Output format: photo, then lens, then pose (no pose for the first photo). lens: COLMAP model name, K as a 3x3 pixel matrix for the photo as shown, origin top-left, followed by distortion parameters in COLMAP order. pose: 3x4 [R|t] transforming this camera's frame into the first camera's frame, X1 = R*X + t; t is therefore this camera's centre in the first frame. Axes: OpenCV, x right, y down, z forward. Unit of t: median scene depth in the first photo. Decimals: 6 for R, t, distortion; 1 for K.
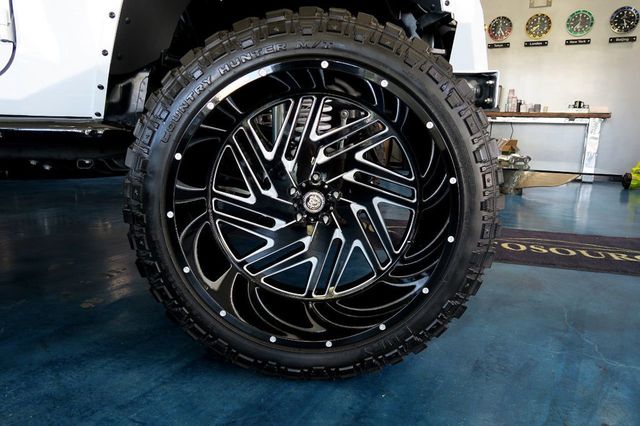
lens RADIAL K [[438.4, 0, 315.9], [0, 438.4, 211.3], [0, 0, 1]] dist [-0.028714, 0.008484]
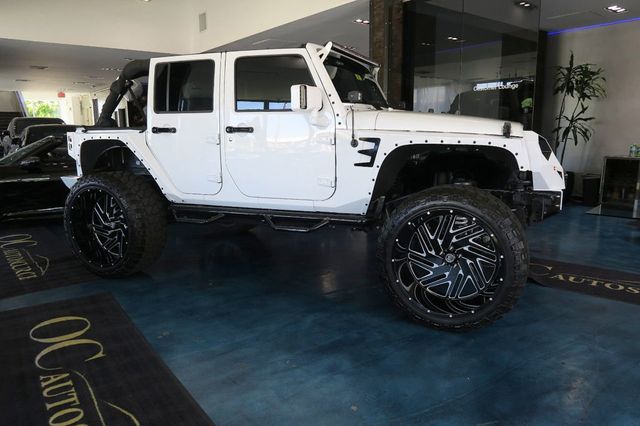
lens RADIAL K [[438.4, 0, 319.8], [0, 438.4, 213.8], [0, 0, 1]] dist [-0.028714, 0.008484]
pose [[0.906585, 0.040956, -0.420032, 0.341905], [-0.048378, 0.998804, -0.007029, -0.210304], [0.419241, 0.026693, 0.907482, -1.470836]]
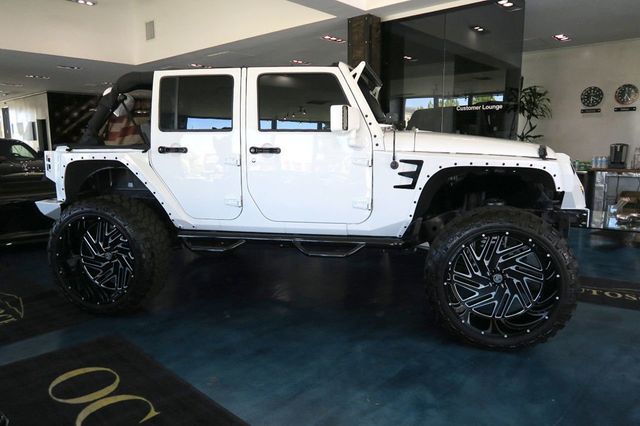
lens RADIAL K [[438.4, 0, 318.9], [0, 438.4, 213.7], [0, 0, 1]] dist [-0.028714, 0.008484]
pose [[0.966285, 0.007009, -0.257380, -0.340220], [-0.017766, 0.999062, -0.039490, -0.264270], [0.256862, 0.042731, 0.965503, -1.601769]]
